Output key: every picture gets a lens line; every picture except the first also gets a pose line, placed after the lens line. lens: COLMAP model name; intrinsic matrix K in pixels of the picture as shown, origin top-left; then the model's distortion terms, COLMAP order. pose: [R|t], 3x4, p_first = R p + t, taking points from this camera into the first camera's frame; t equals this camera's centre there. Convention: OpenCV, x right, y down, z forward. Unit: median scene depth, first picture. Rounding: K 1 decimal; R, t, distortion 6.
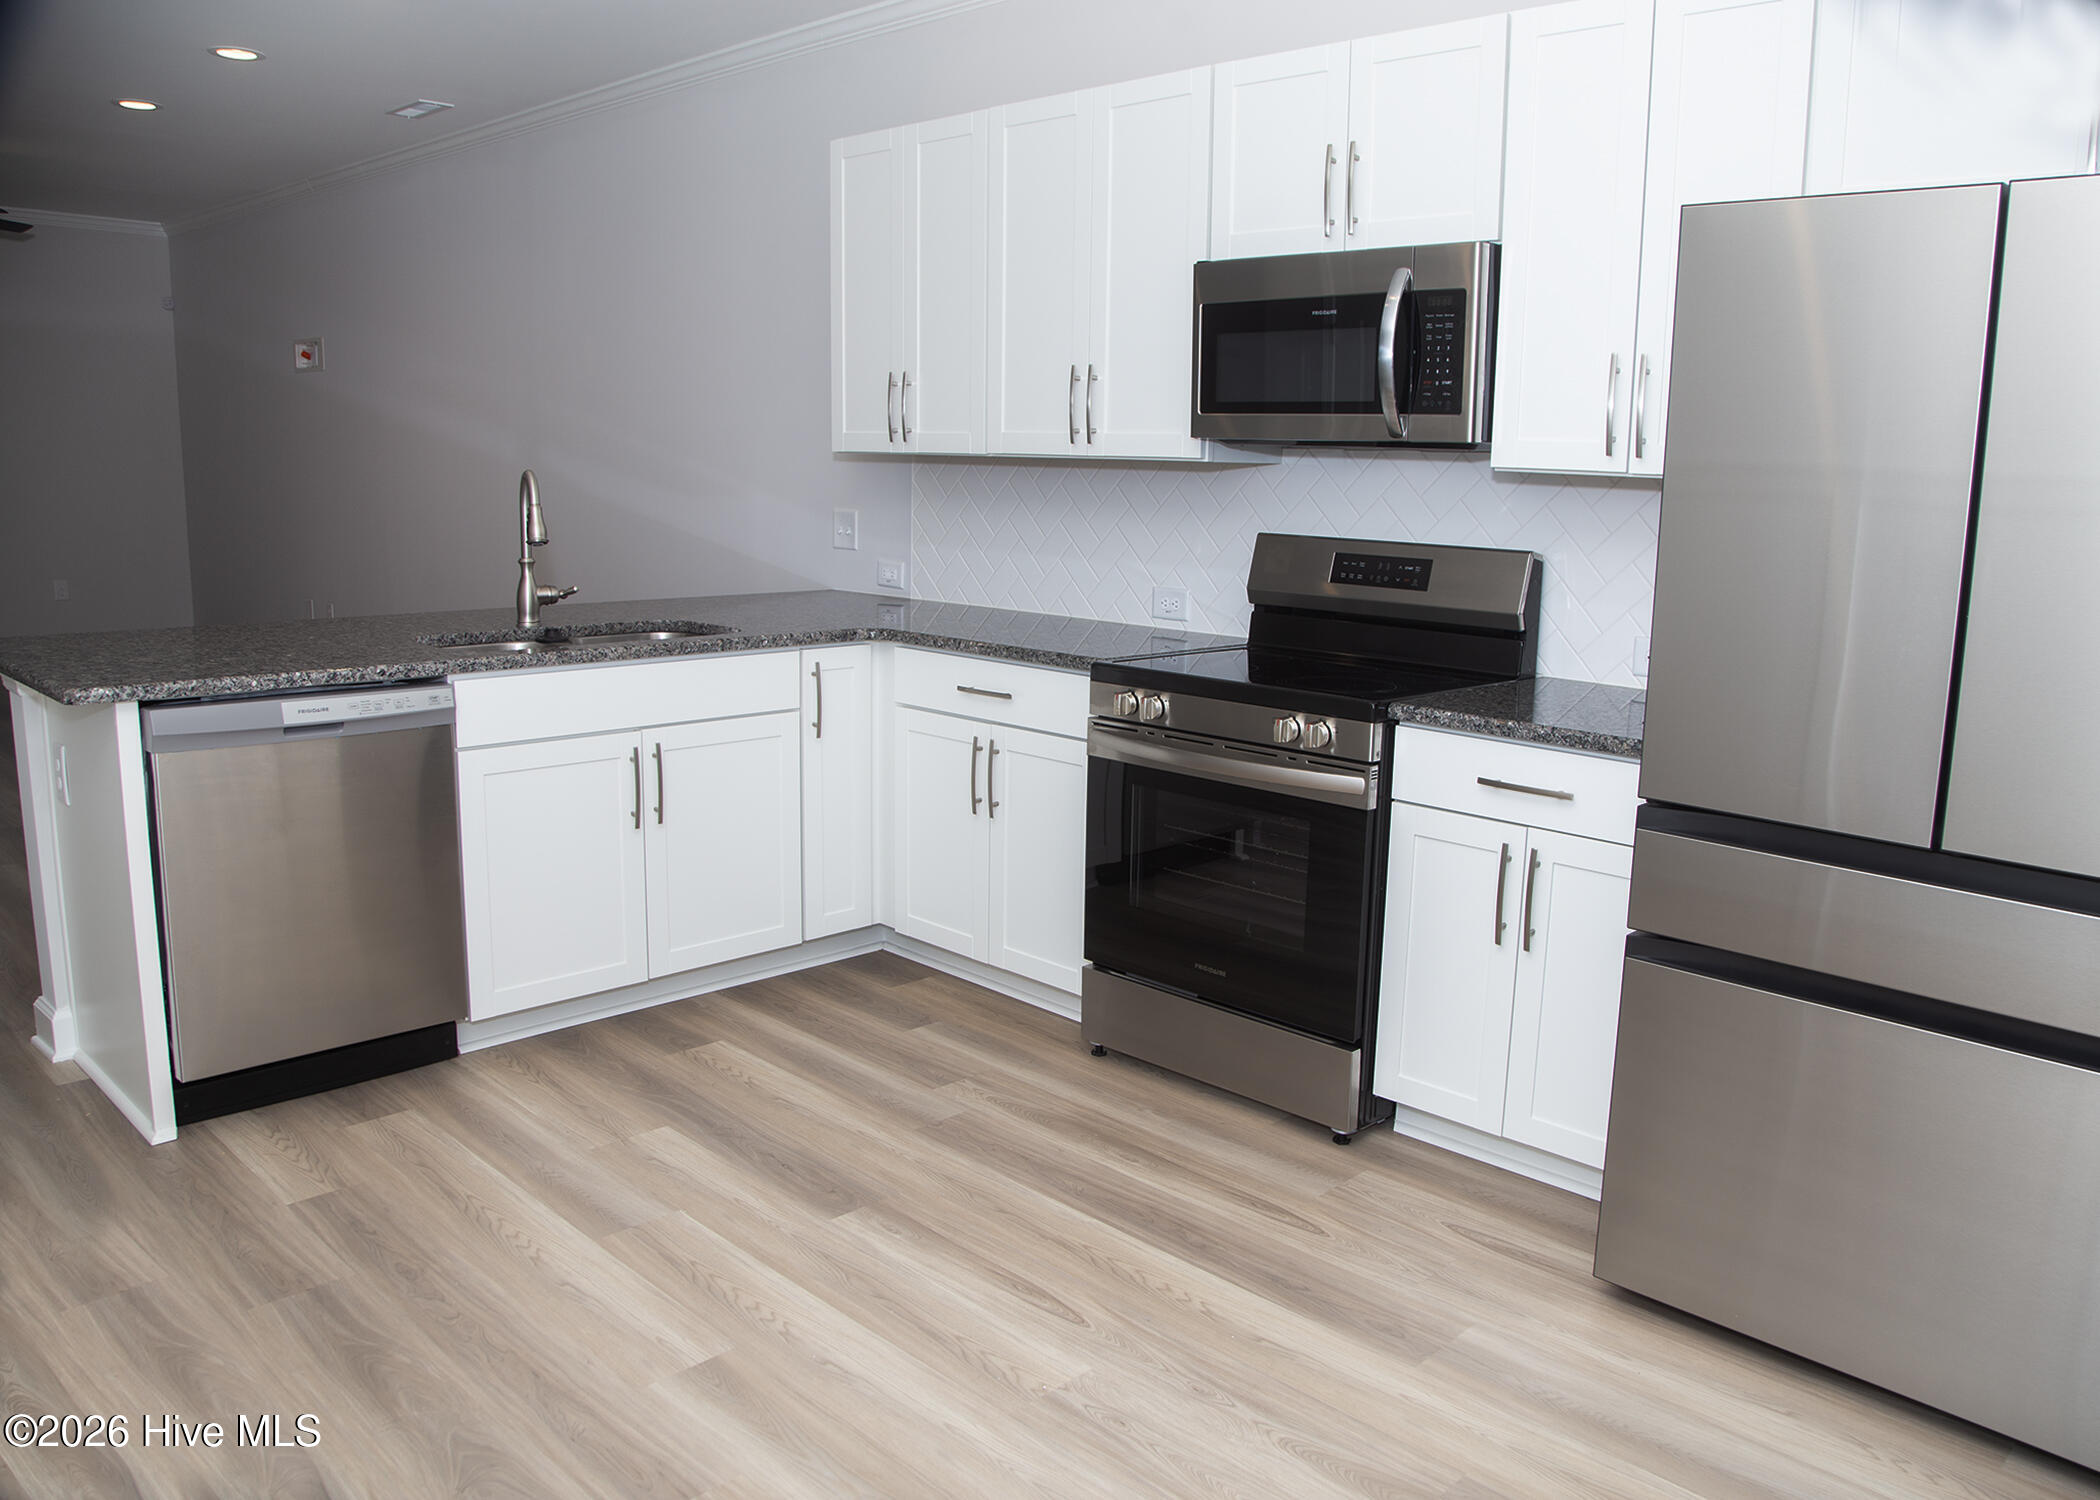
lens RADIAL K [[1603.0, 0, 1125.4], [0, 1603.0, 749.8], [0, 0, 1]] dist [-0.130092, 0.063023]
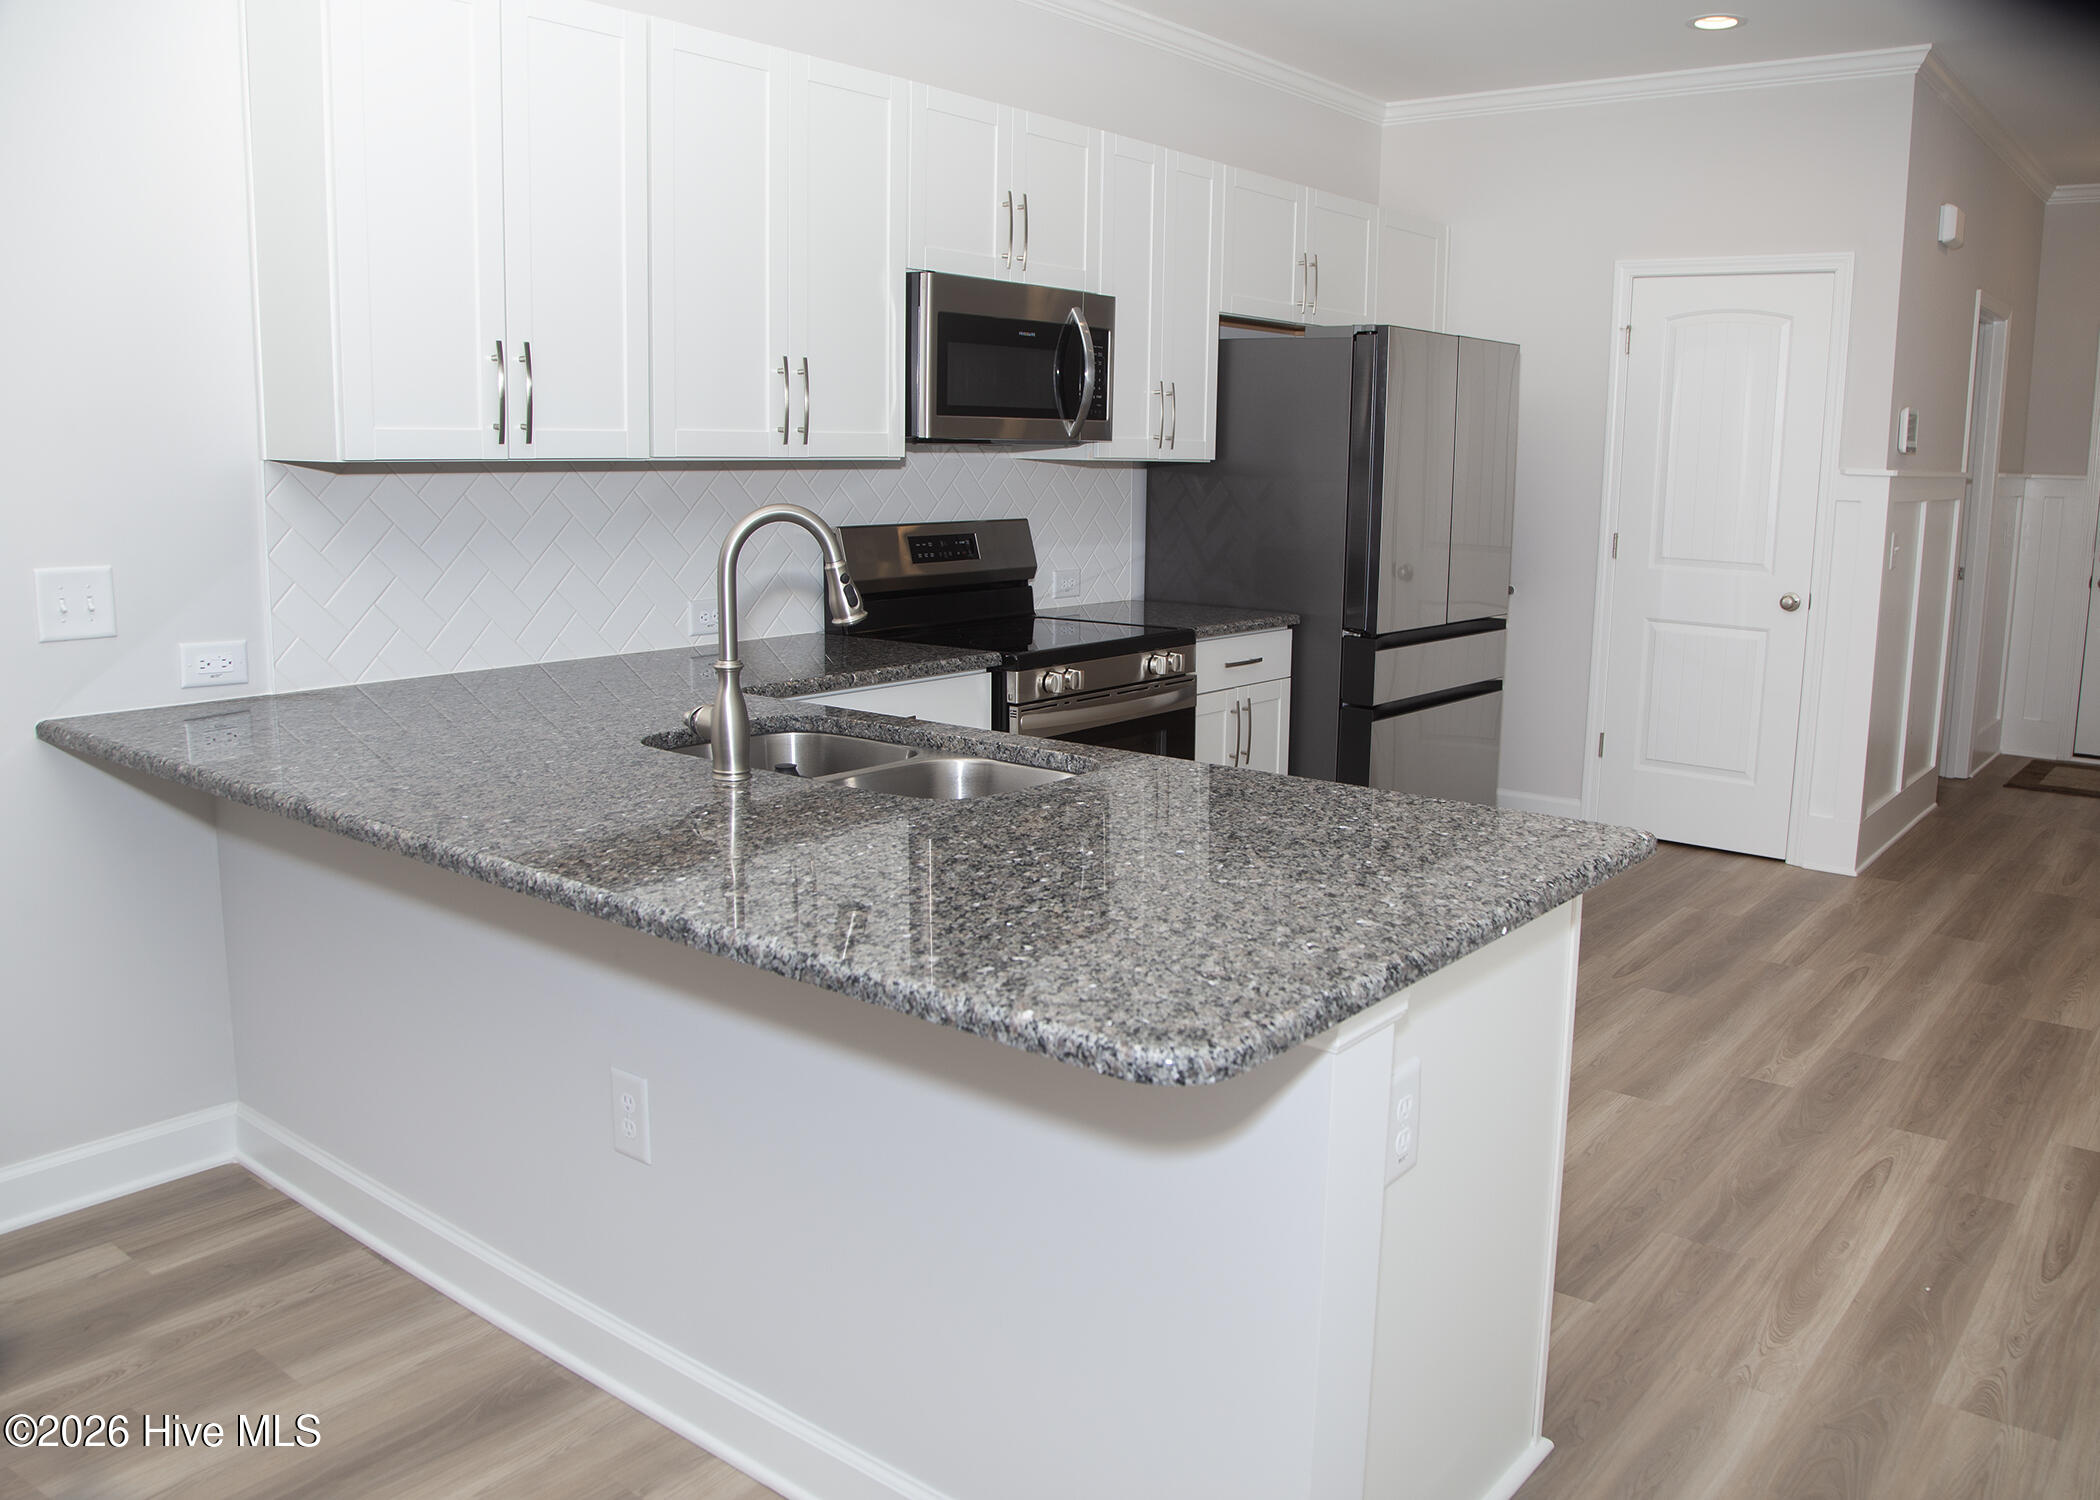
lens RADIAL K [[1677.5, 0, 1104.2], [0, 1677.5, 747.2], [0, 0, 1]] dist [-0.139887, 0.109019]
pose [[-0.108721, -0.200883, 0.973563, -1.104717], [0.166562, 0.961842, 0.217065, -0.223531], [-0.980019, 0.185758, -0.071113, 1.023084]]
